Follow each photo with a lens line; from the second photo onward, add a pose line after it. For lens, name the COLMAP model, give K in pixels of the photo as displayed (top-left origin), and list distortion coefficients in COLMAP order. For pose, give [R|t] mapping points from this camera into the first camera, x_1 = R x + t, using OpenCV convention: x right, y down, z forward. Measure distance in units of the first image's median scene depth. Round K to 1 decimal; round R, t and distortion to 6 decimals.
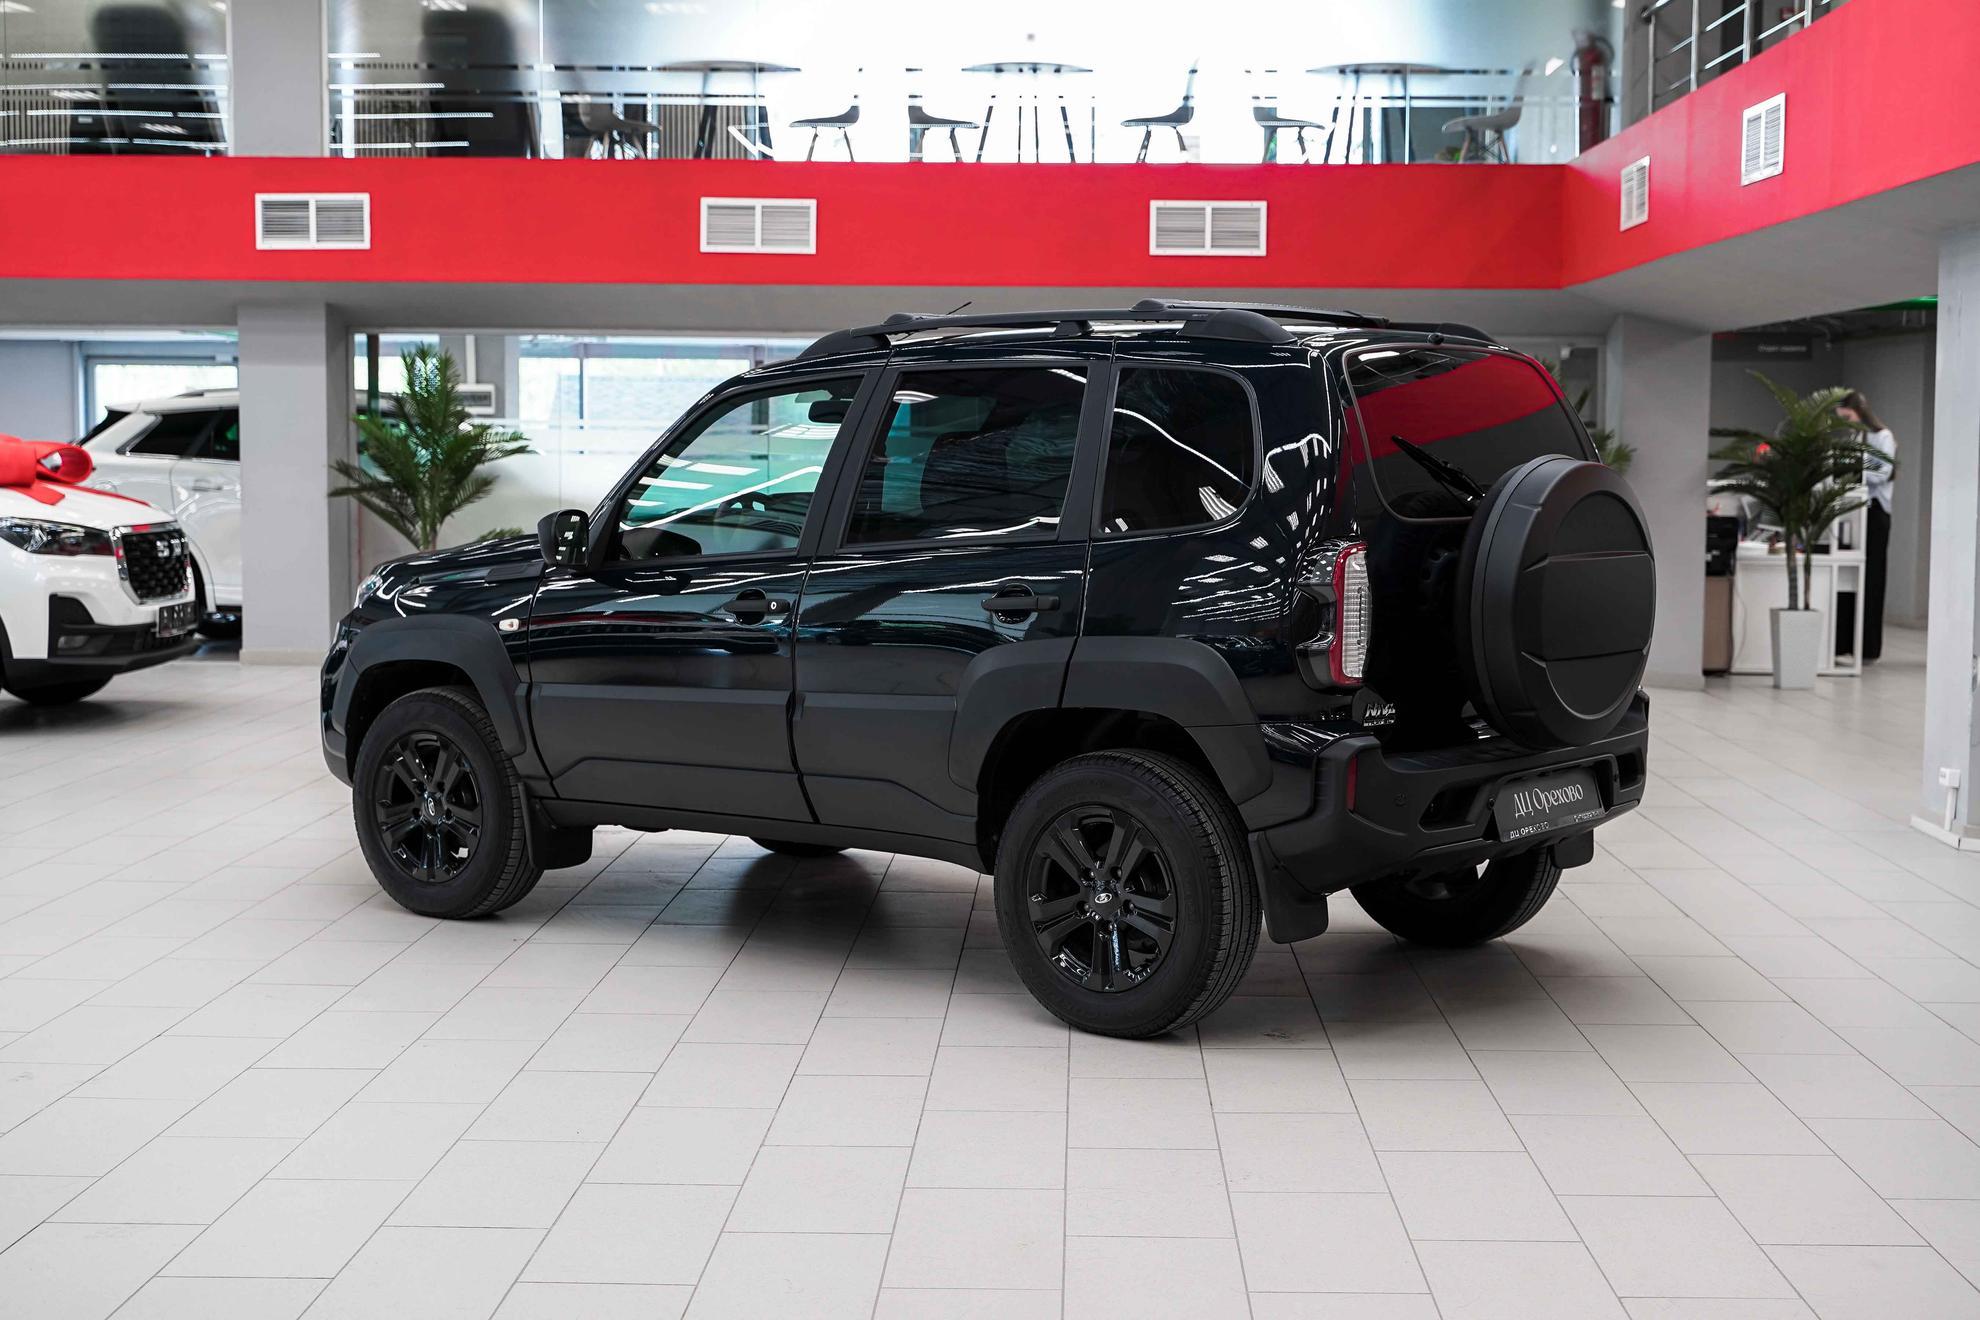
lens RADIAL K [[2802.0, 0, 1006.5], [0, 2802.0, 680.1], [0, 0, 1]] dist [-0.000510, -0.038141]
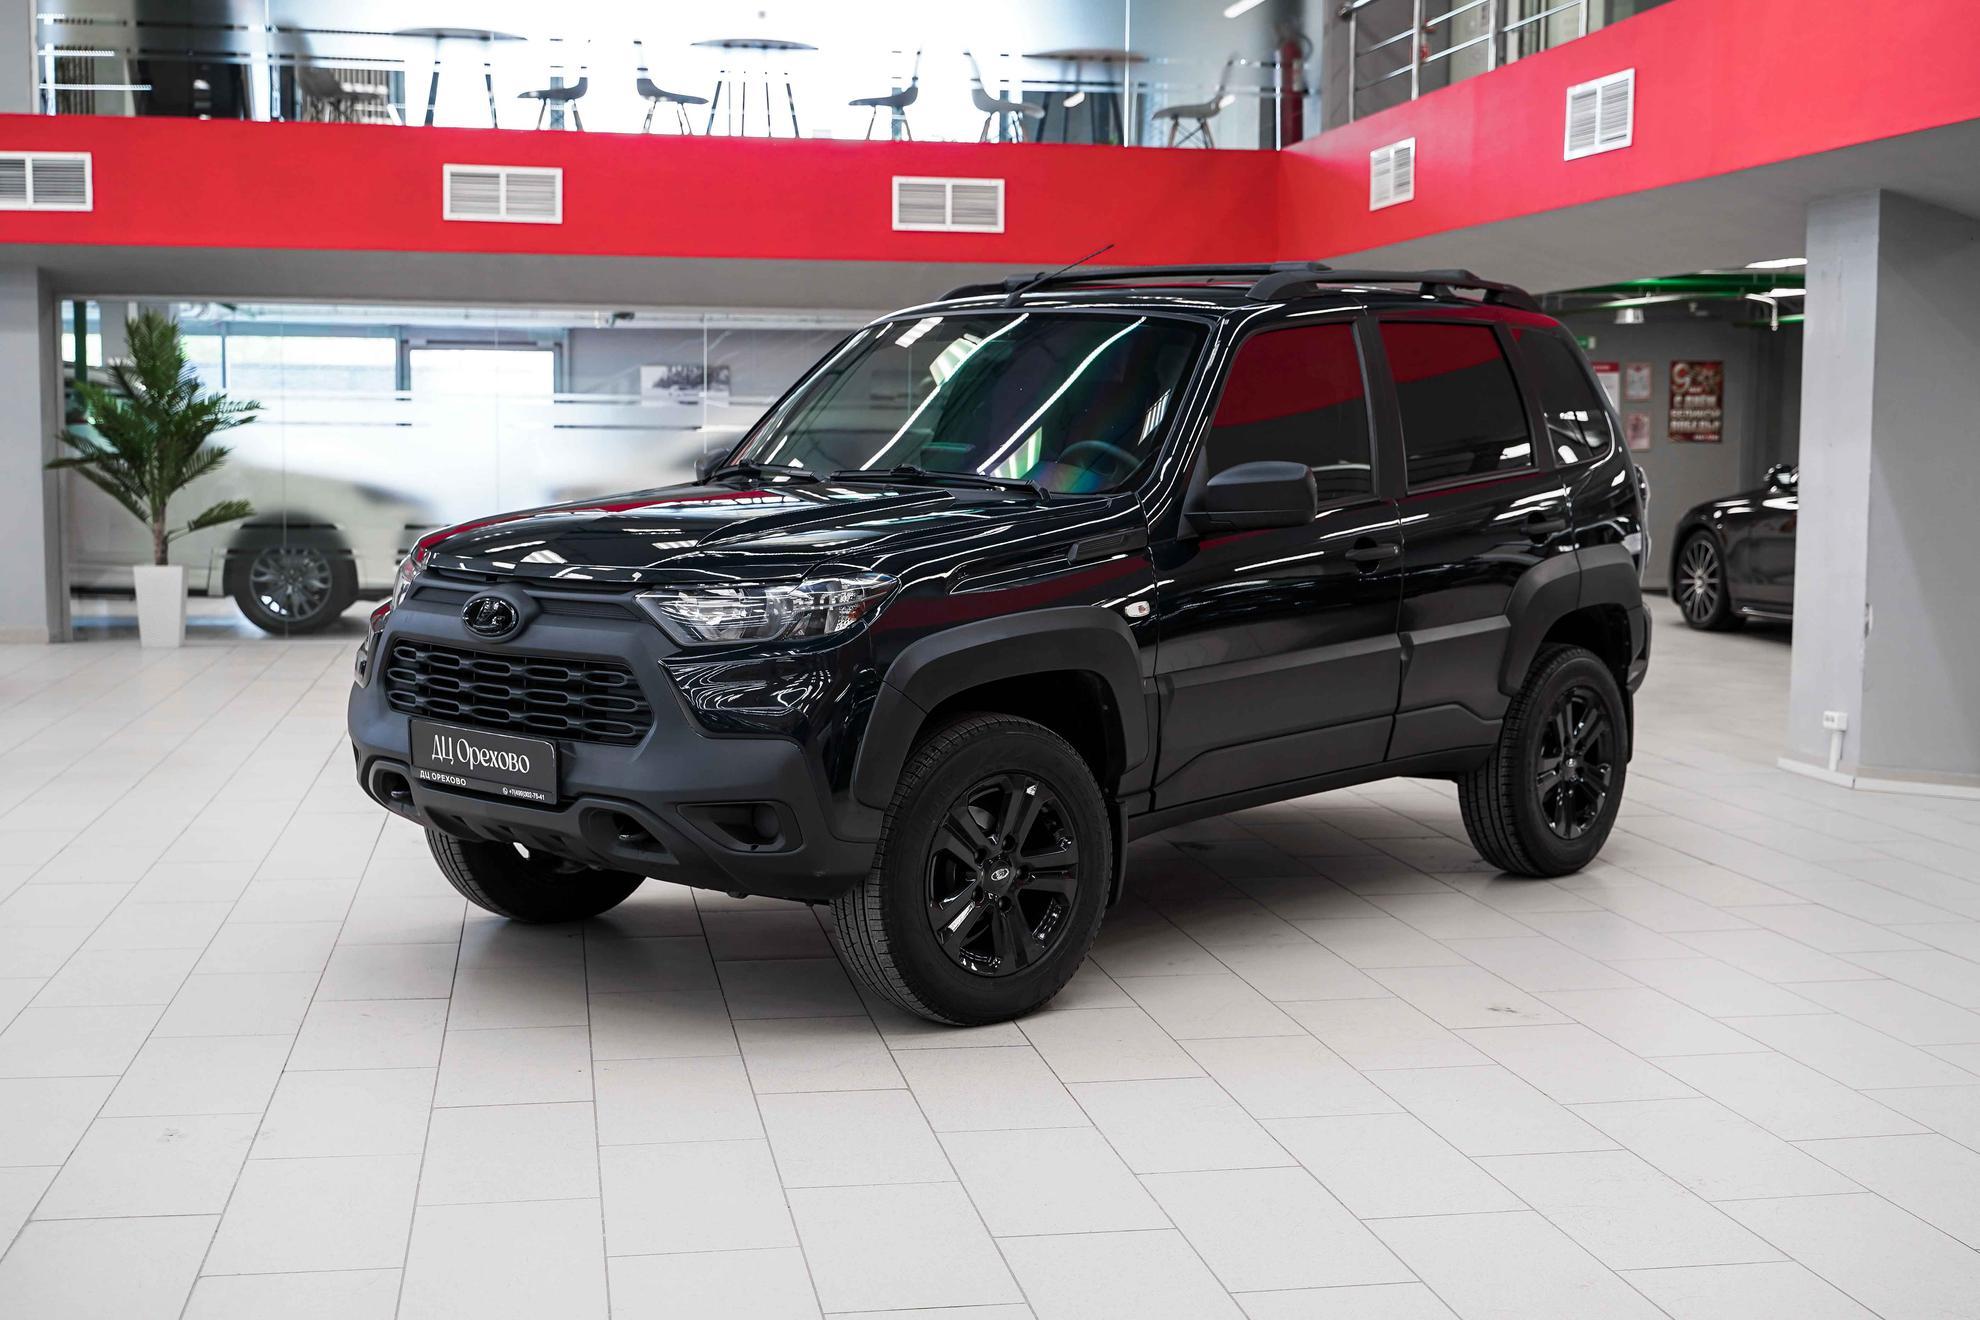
lens RADIAL K [[2528.5, 0, 990.0], [0, 2528.5, 660.0], [0, 0, 1]] dist [0.001725, -0.045560]
pose [[0.979559, -0.017632, 0.200385, -0.098363], [0.016689, 0.999840, 0.006394, 0.000418], [-0.200466, -0.002919, 0.979696, 0.082420]]
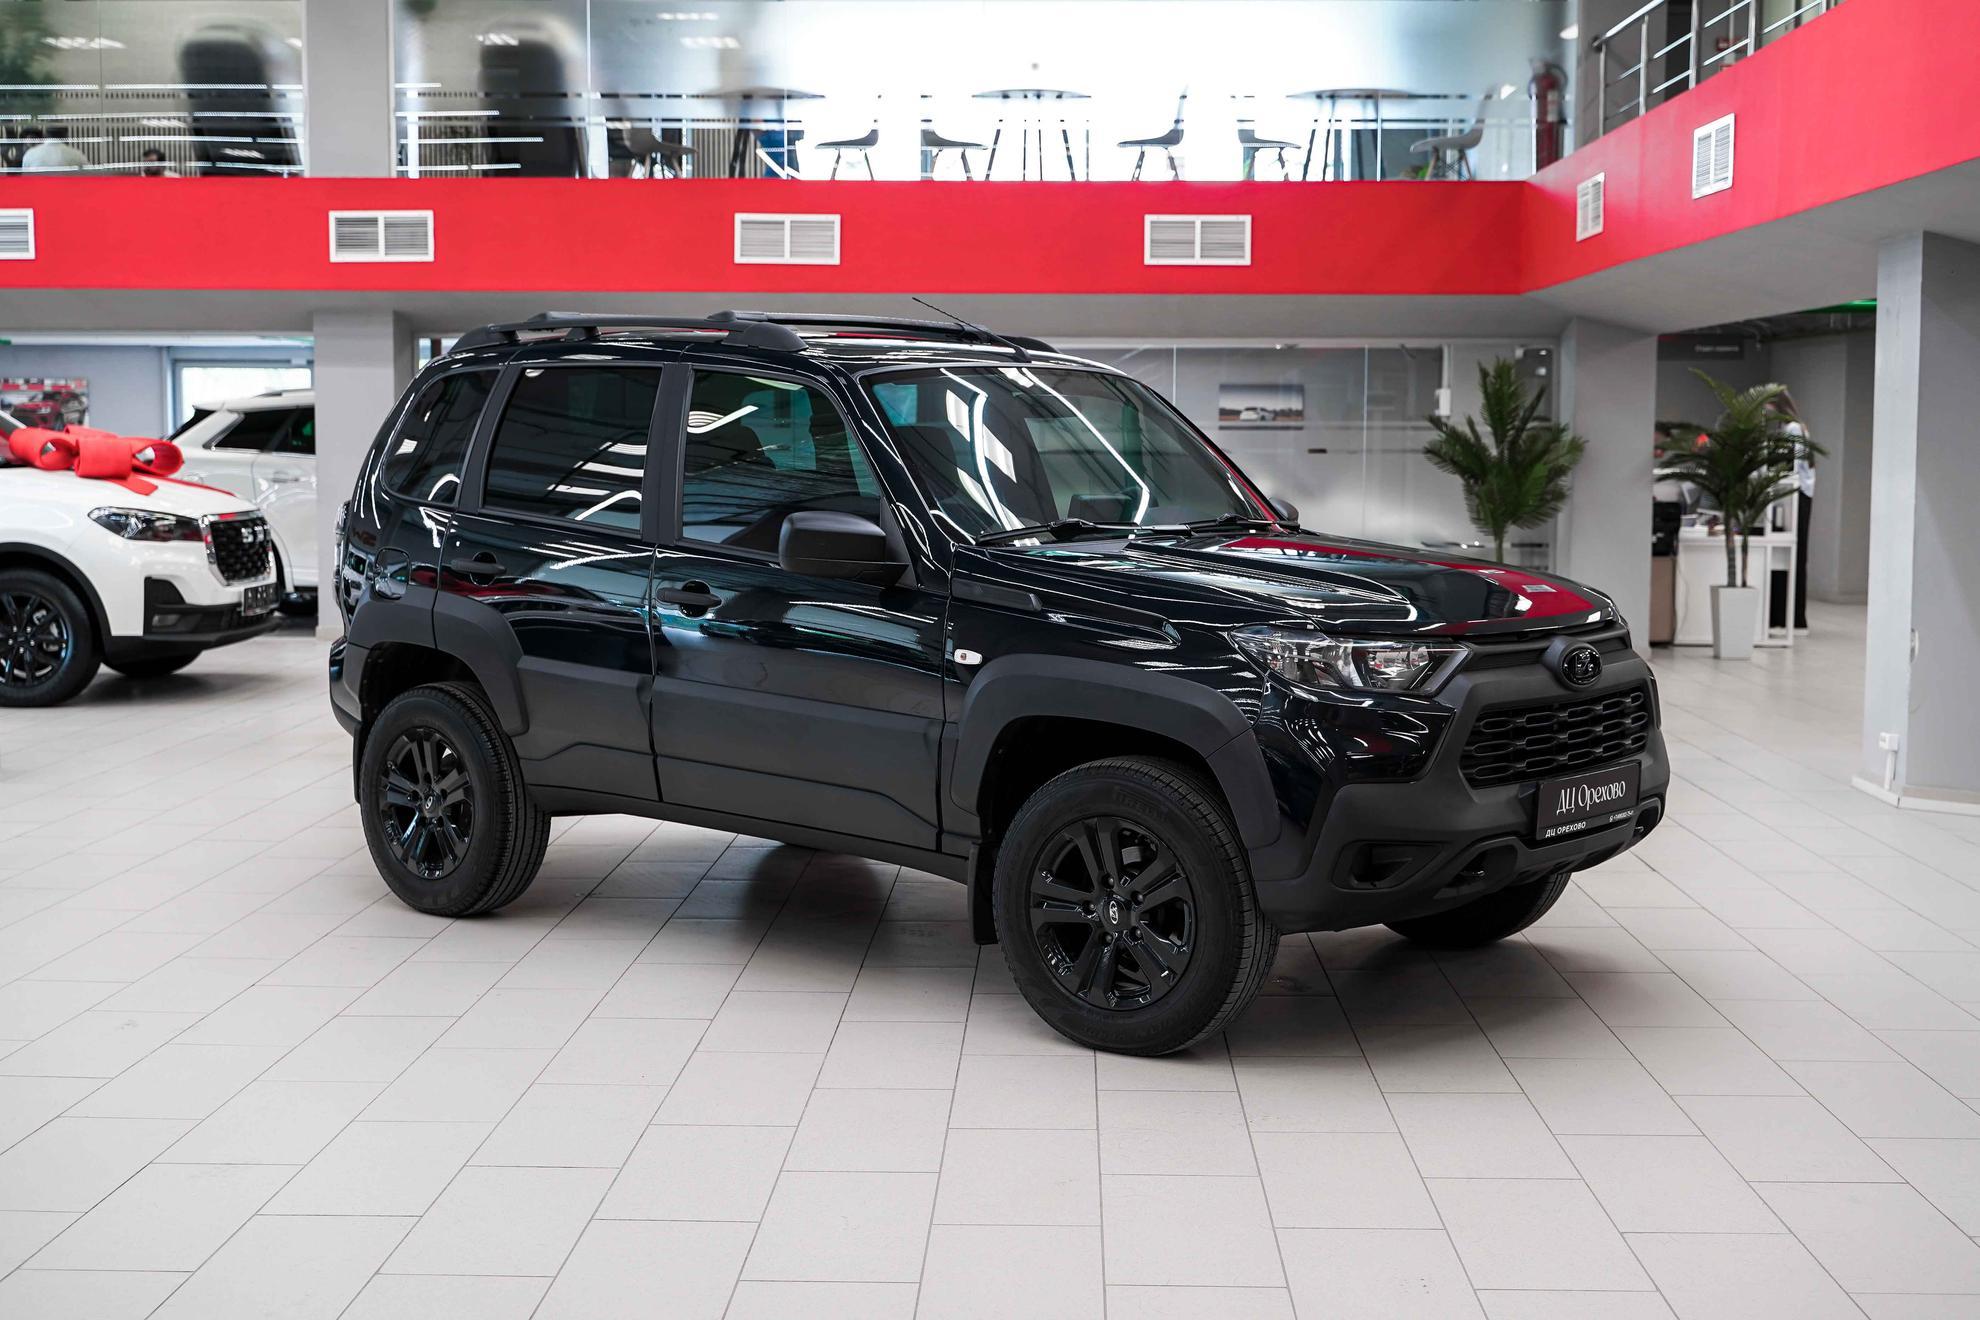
lens RADIAL K [[2528.5, 0, 990.0], [0, 2528.5, 660.0], [0, 0, 1]] dist [0.001725, -0.045560]
pose [[0.999988, -0.002282, -0.004240, -0.005248], [0.002298, 0.999990, 0.003738, -0.000830], [0.004231, -0.003748, 0.999984, 0.009465]]
